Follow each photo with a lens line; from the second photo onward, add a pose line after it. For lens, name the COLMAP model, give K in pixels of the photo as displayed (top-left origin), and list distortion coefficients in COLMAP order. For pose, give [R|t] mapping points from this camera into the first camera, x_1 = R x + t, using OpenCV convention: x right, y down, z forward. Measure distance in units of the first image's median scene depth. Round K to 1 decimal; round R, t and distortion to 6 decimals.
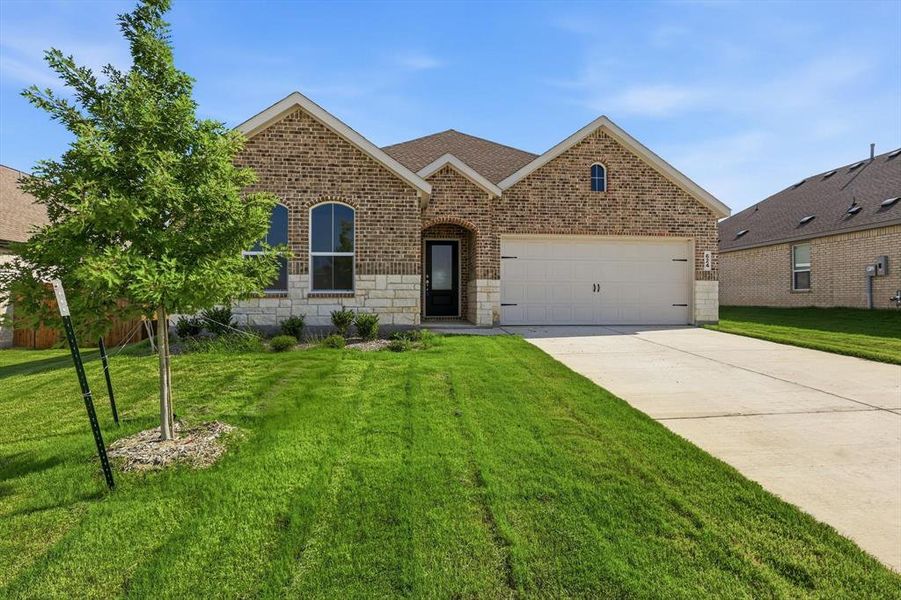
lens RADIAL K [[401.5, 0, 445.4], [0, 401.5, 295.9], [0, 0, 1]] dist [0.001676, 0.000578]
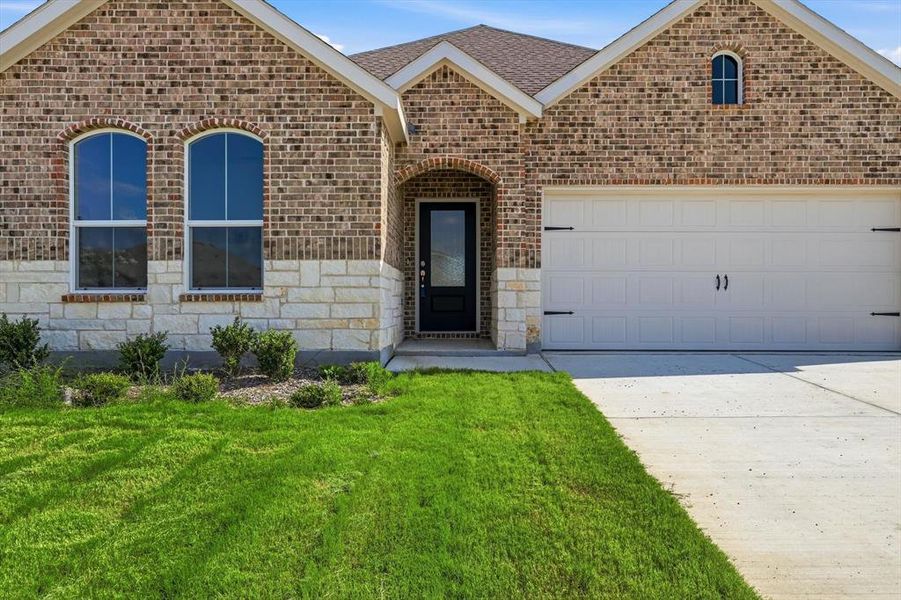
lens RADIAL K [[578.7, 0, 447.2], [0, 578.7, 301.3], [0, 0, 1]] dist [0.006007, -0.000078]
pose [[0.994964, -0.000267, -0.100230, 0.105909], [0.001362, 0.999940, 0.010860, -0.004139], [0.100221, -0.010942, 0.994905, 0.227053]]
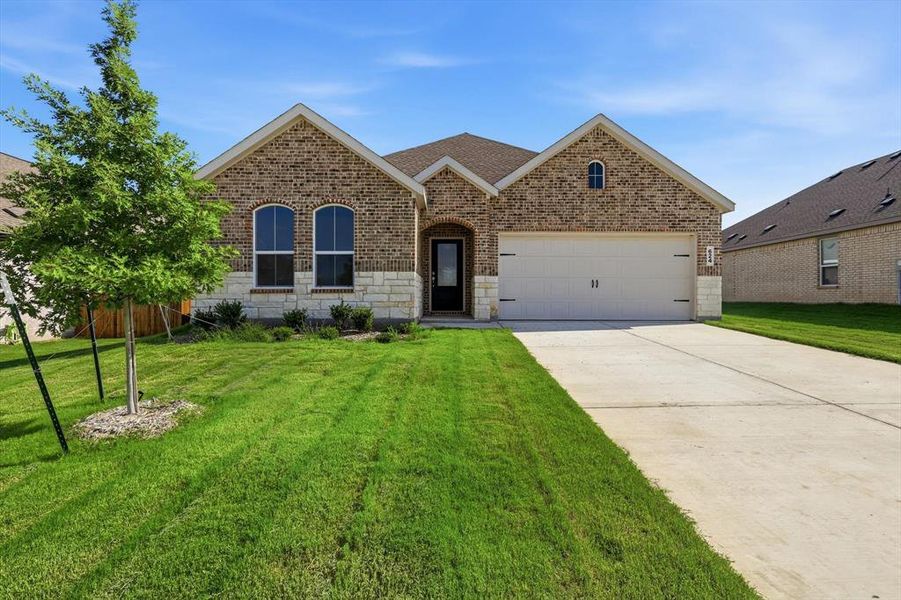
lens RADIAL K [[384.6, 0, 448.1], [0, 384.6, 295.9], [0, 0, 1]] dist [0.005390, 0.000079]
pose [[0.996399, -0.000310, -0.084792, 0.111493], [0.000918, 0.999974, 0.007132, 0.004976], [0.084787, -0.007184, 0.996373, -0.007636]]
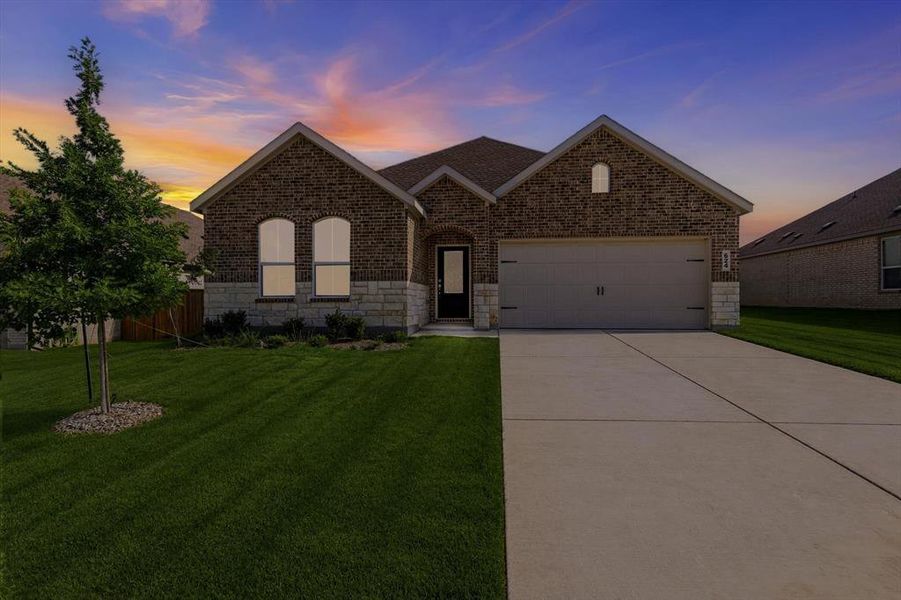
lens RADIAL K [[394.2, 0, 450.5], [0, 394.2, 300.0], [0, 0, 1]] dist [0.003756, -0.000011]
pose [[0.982090, -0.003453, -0.188382, 0.252063], [0.004987, 0.999958, 0.007672, -0.007978], [0.188348, -0.008474, 0.982066, -0.024537]]
